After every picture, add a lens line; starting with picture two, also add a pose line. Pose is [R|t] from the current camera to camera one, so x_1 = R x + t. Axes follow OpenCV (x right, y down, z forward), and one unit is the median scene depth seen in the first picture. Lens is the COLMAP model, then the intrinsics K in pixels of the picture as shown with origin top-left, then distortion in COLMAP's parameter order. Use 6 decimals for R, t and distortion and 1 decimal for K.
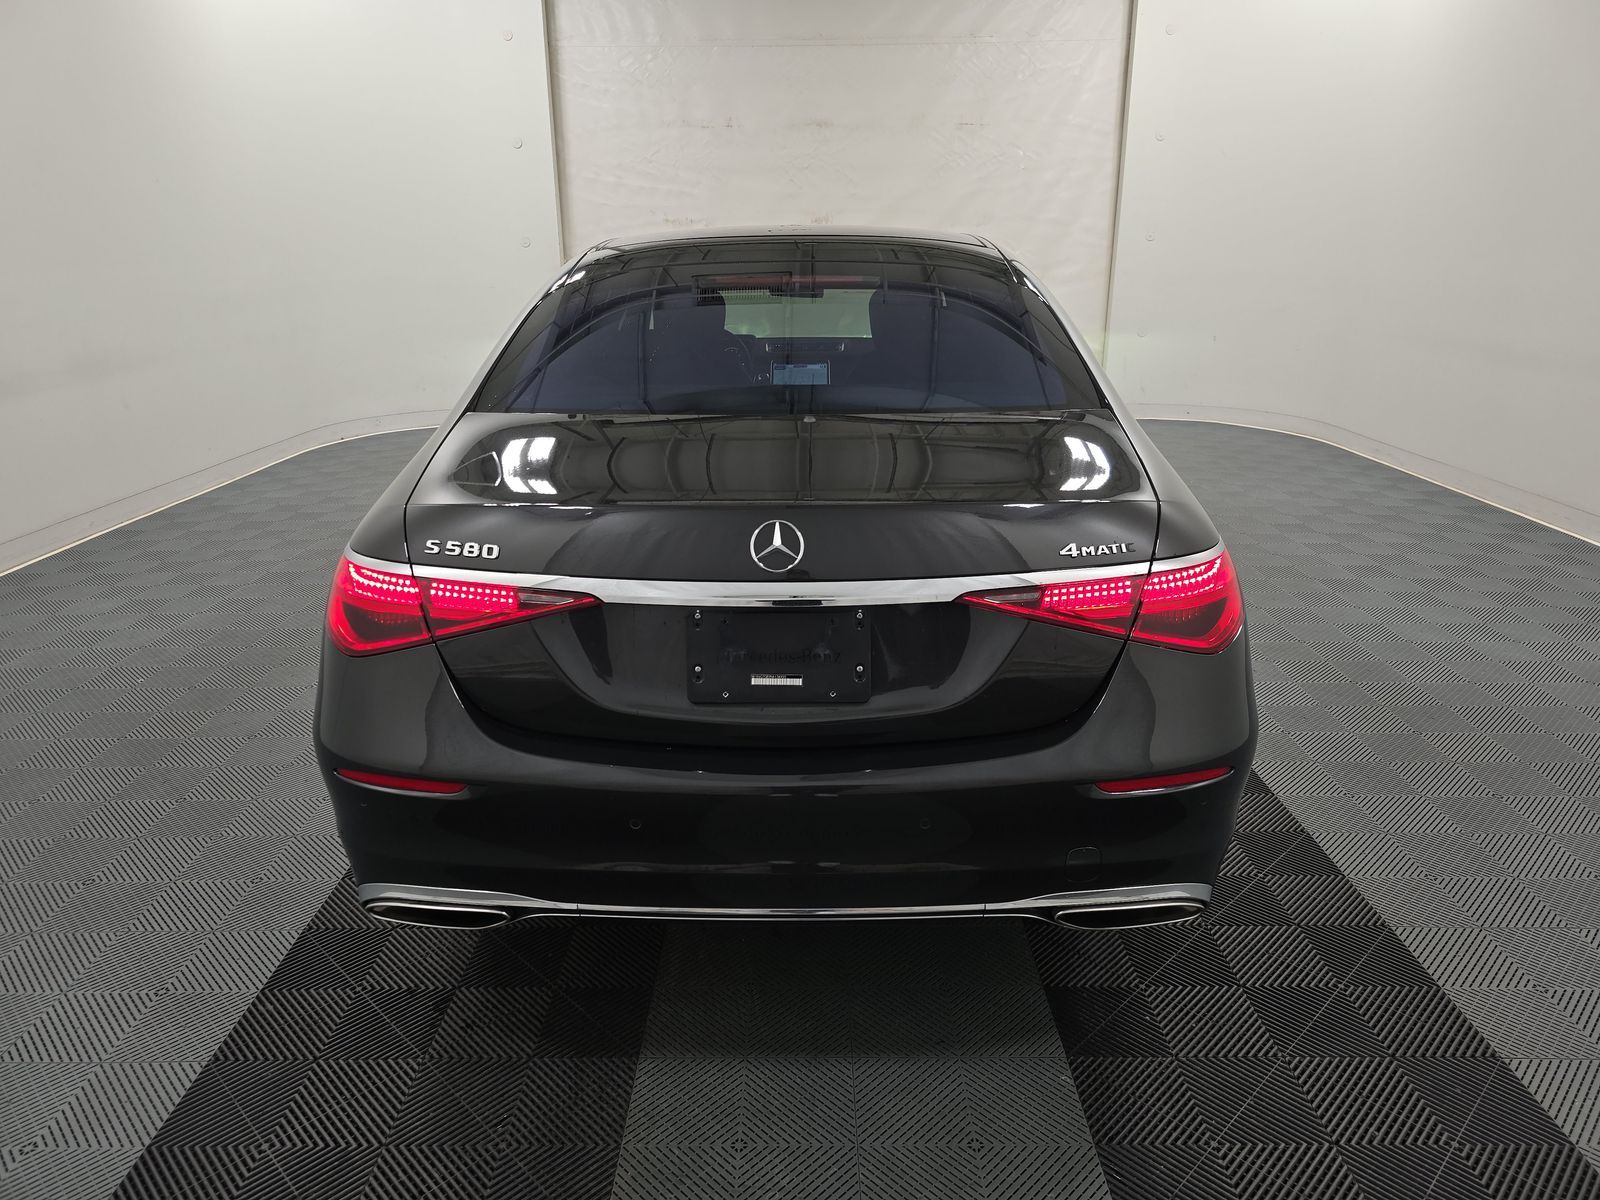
lens RADIAL K [[1153.8, 0, 806.6], [0, 1153.8, 604.5], [0, 0, 1]] dist [0.060740, -0.047592]
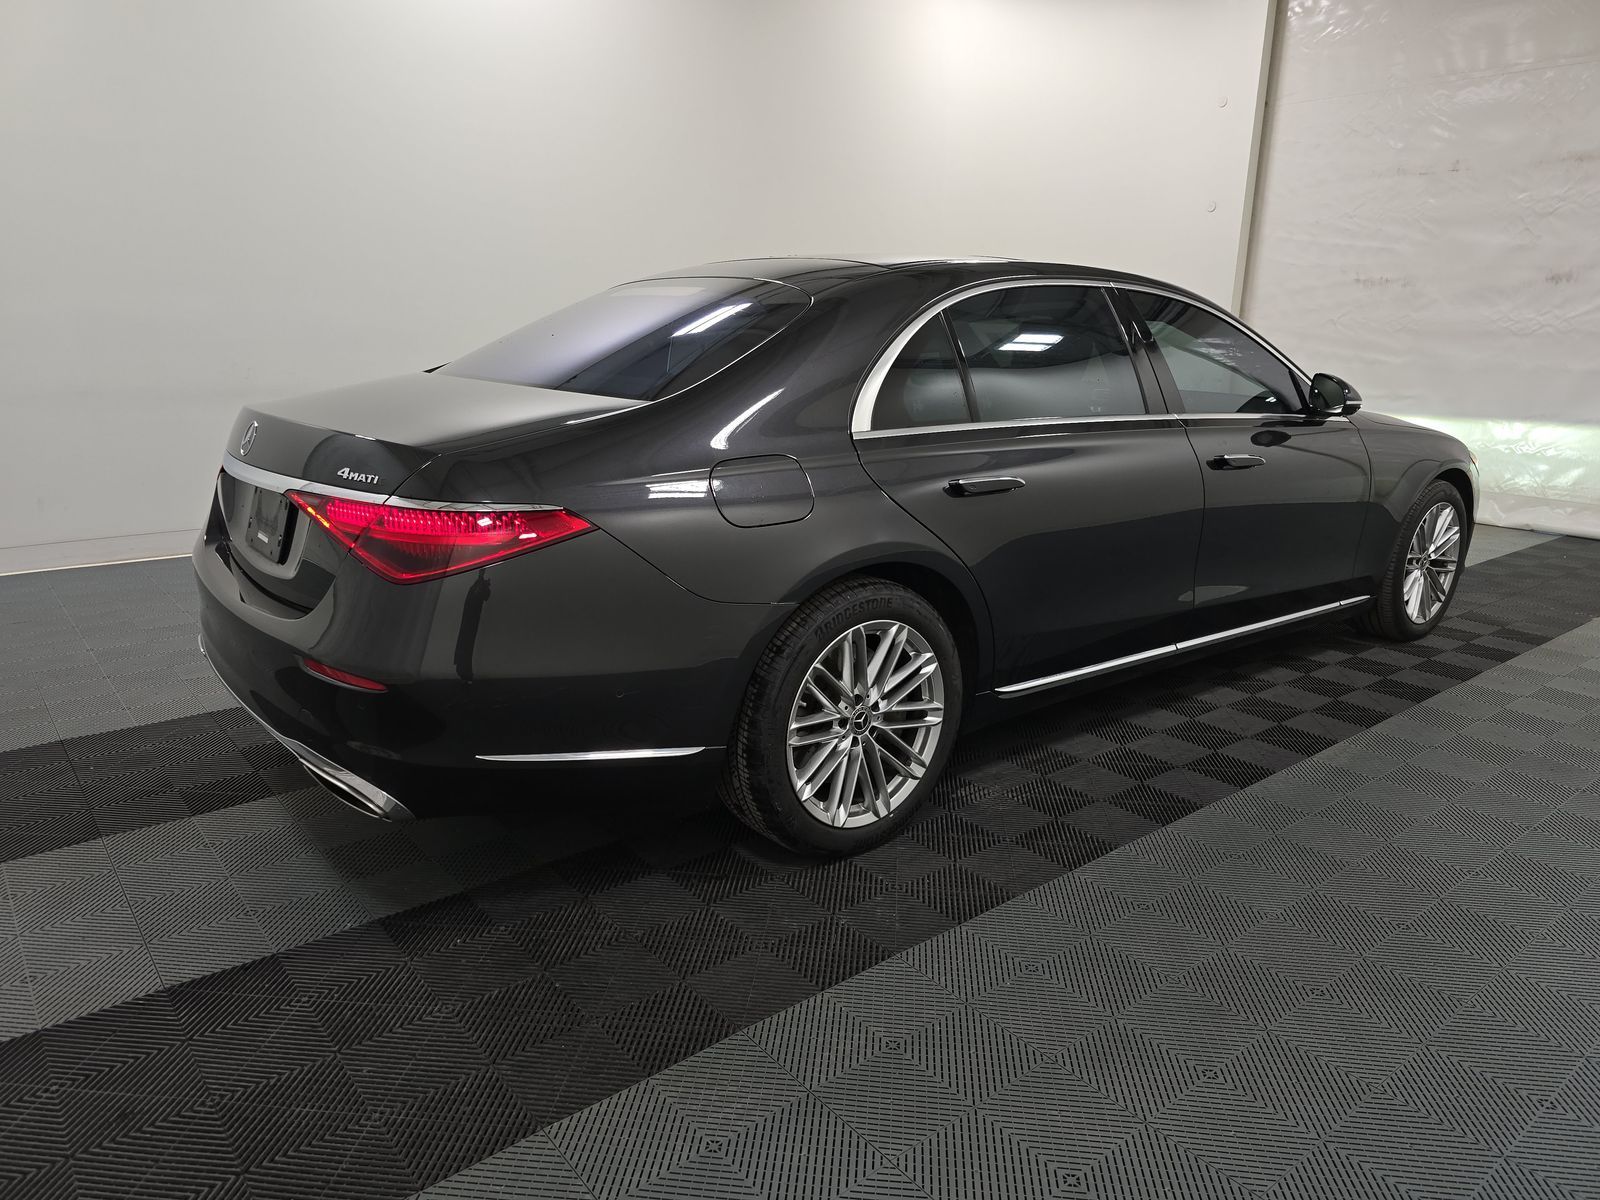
lens RADIAL K [[1153.8, 0, 806.6], [0, 1153.8, 604.5], [0, 0, 1]] dist [0.060740, -0.047592]
pose [[0.599891, 0.206749, -0.772907, 1.513602], [-0.262165, 0.963497, 0.054252, -0.108281], [0.755910, 0.170084, 0.632196, 0.608984]]
